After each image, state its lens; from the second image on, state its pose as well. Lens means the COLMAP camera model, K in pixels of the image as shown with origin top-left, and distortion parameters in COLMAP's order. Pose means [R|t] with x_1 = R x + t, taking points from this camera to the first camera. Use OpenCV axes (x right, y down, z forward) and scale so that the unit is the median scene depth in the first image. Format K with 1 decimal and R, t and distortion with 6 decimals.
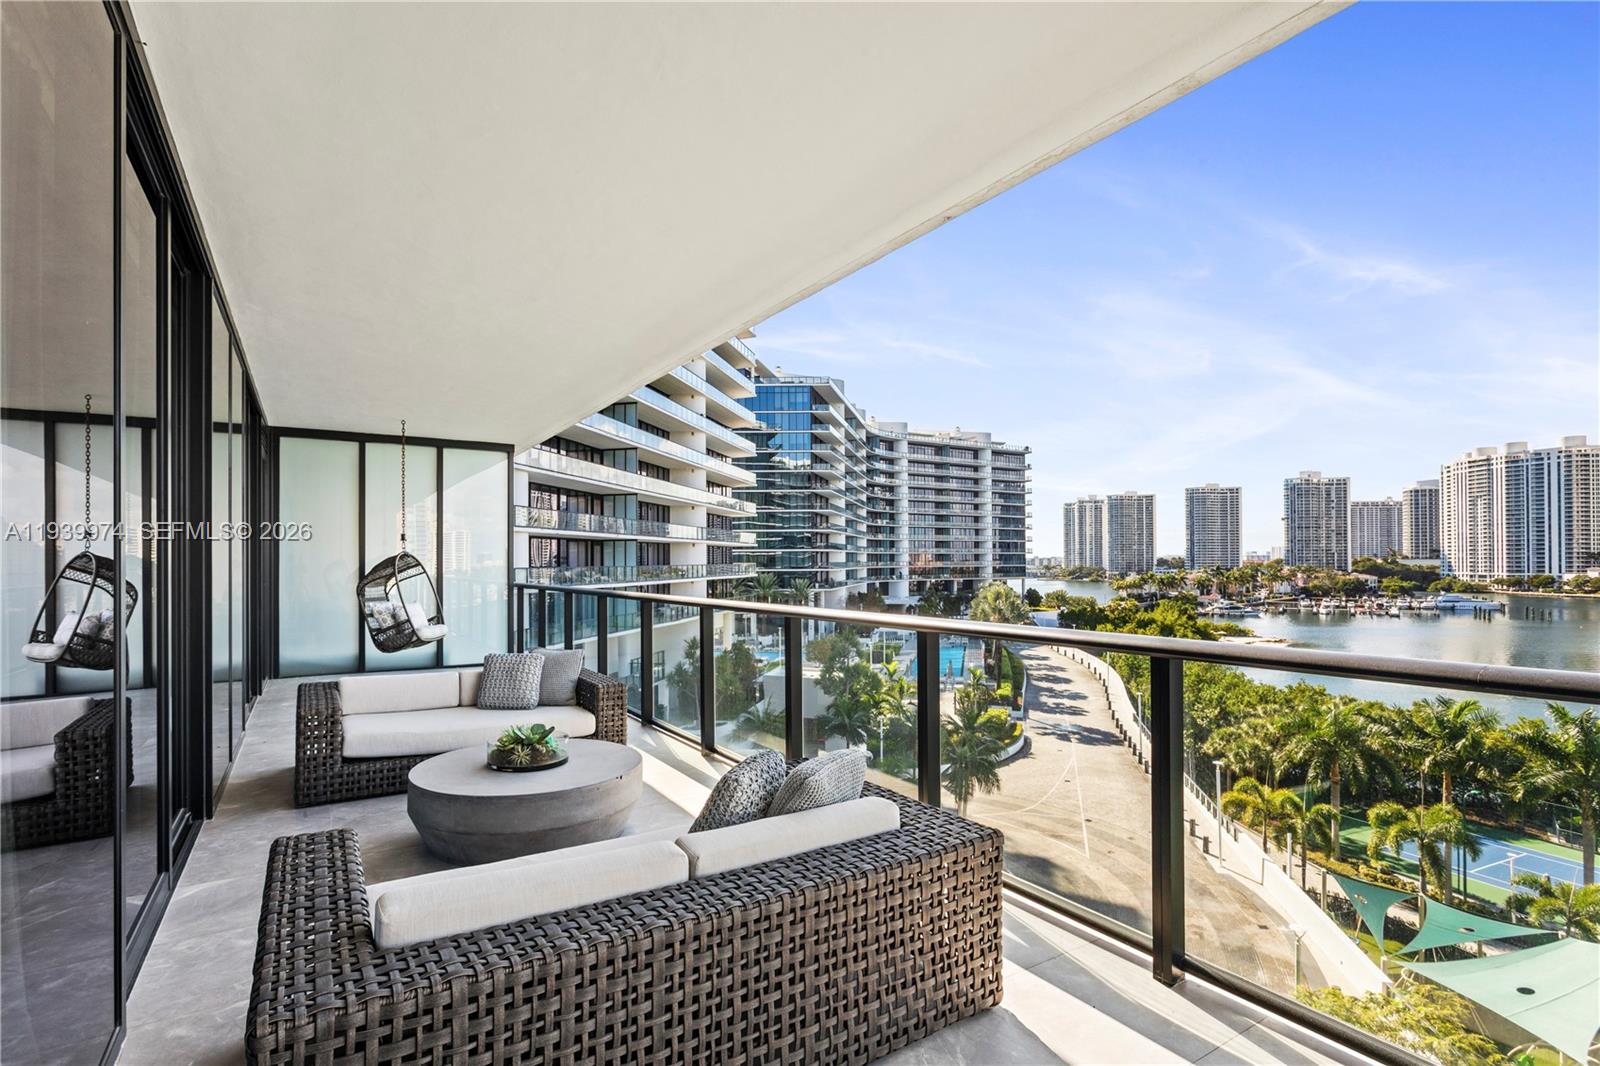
lens RADIAL K [[777.2, 0, 797.0], [0, 777.2, 546.7], [0, 0, 1]] dist [0.002958, 0.002802]
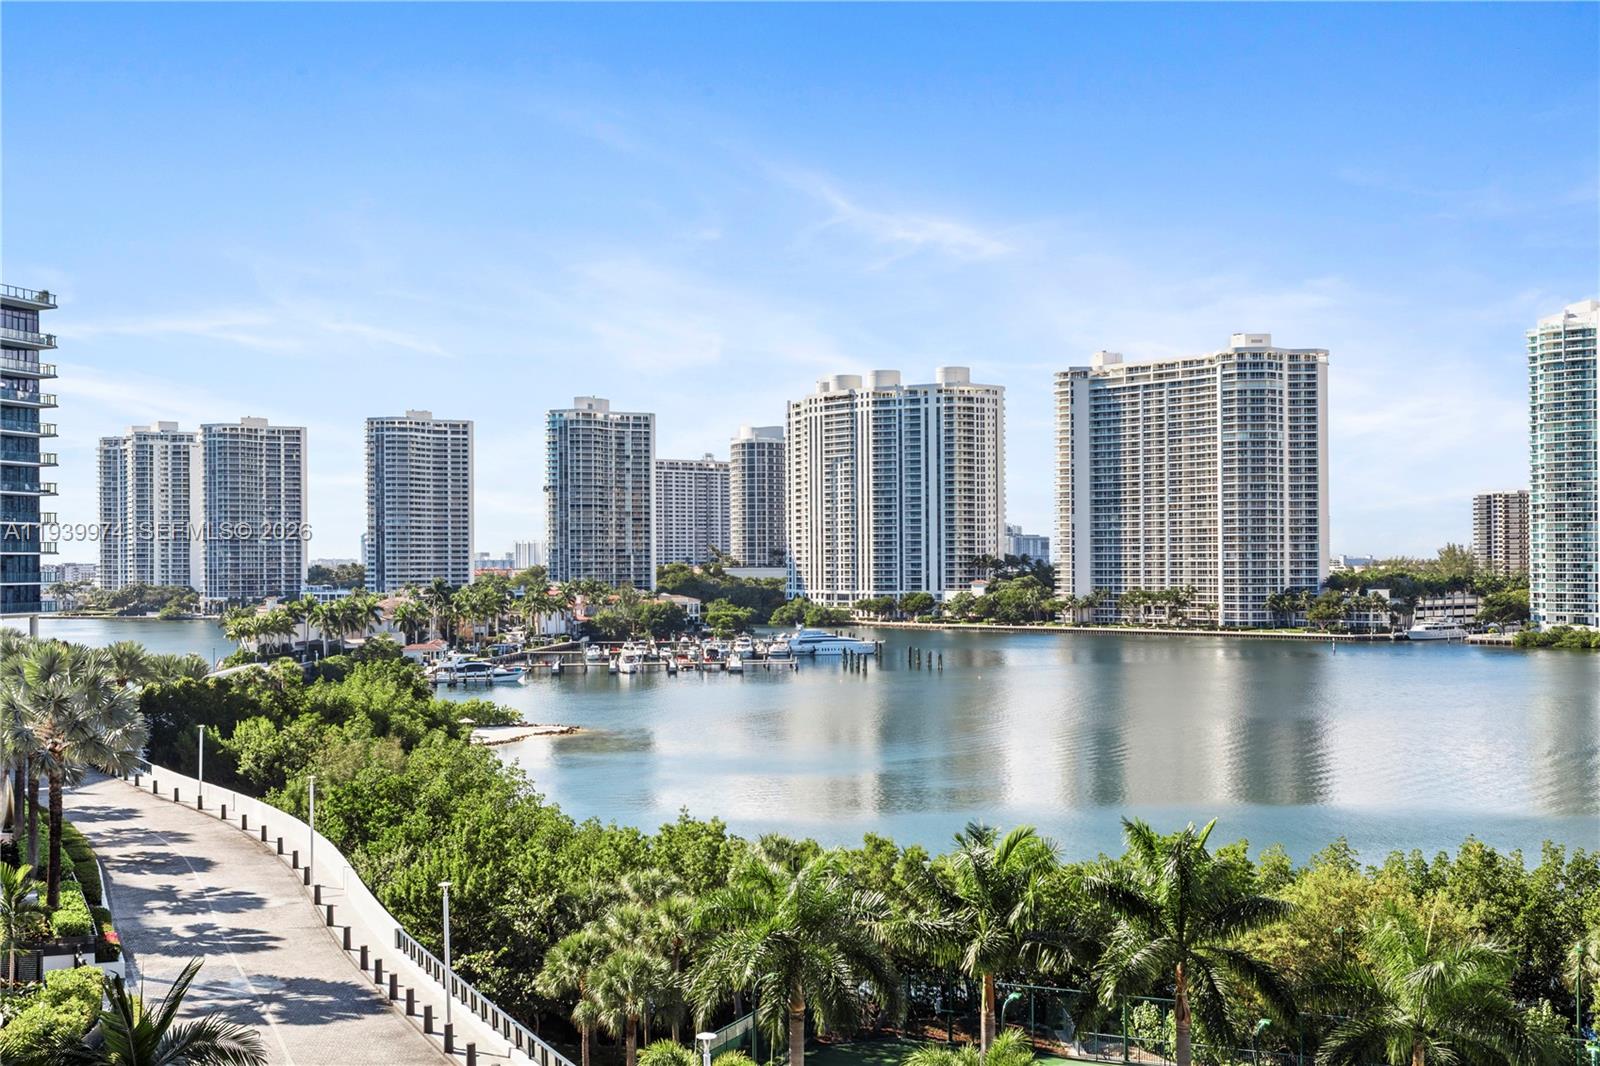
lens RADIAL K [[1769.8, 0, 802.1], [0, 1769.8, 530.9], [0, 0, 1]] dist [0.010190, 0.000000]
pose [[0.755504, 0.012564, 0.655023, -0.039853], [-0.009208, 0.999921, -0.008560, 0.002826], [-0.655079, 0.000435, 0.755560, 0.131075]]
